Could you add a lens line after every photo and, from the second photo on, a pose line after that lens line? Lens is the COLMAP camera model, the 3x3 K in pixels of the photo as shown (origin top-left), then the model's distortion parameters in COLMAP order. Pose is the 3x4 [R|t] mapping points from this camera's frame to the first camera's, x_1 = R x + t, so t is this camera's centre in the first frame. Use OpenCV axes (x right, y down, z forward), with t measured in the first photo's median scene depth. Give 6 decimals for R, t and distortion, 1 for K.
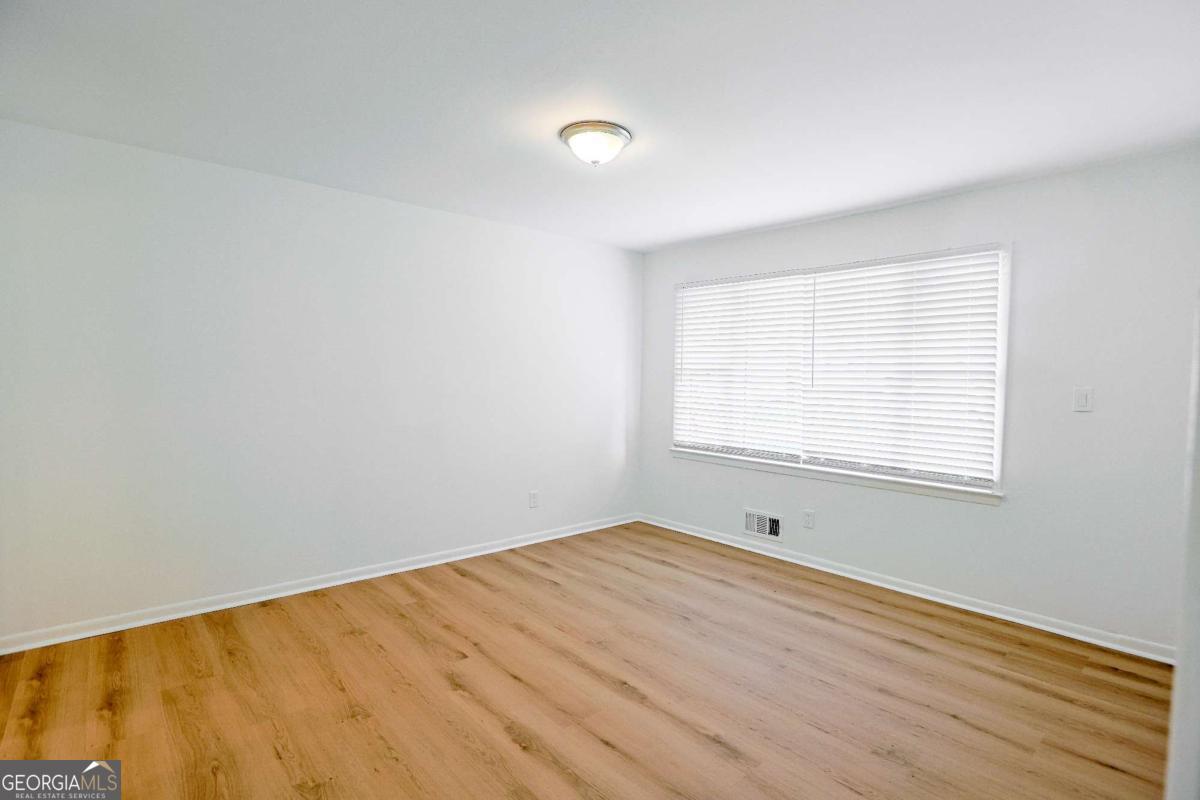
lens RADIAL K [[581.5, 0, 602.5], [0, 581.5, 408.2], [0, 0, 1]] dist [-0.053961, 0.022924]
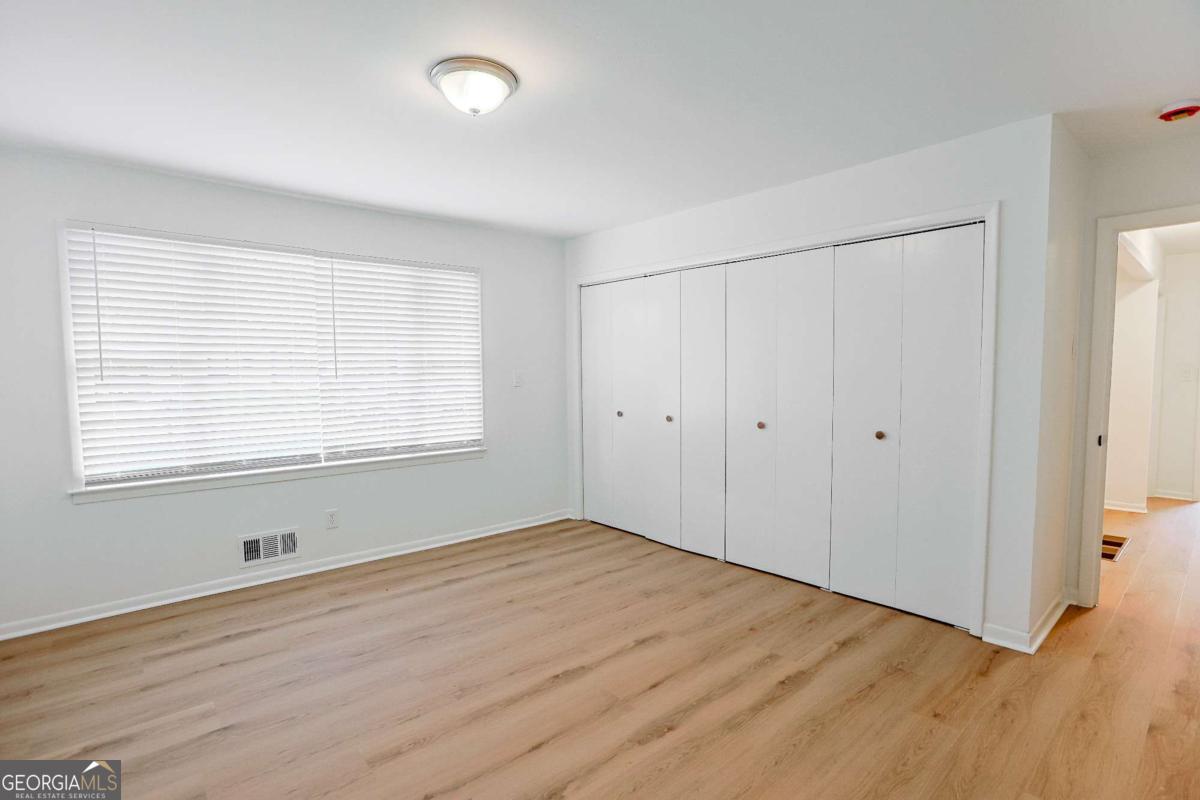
lens RADIAL K [[581.5, 0, 602.5], [0, 581.5, 408.2], [0, 0, 1]] dist [-0.053961, 0.022924]
pose [[0.002151, -0.083368, 0.996516, -0.654435], [0.061035, 0.994672, 0.083082, -0.044828], [-0.998133, 0.060643, 0.007228, 0.630392]]
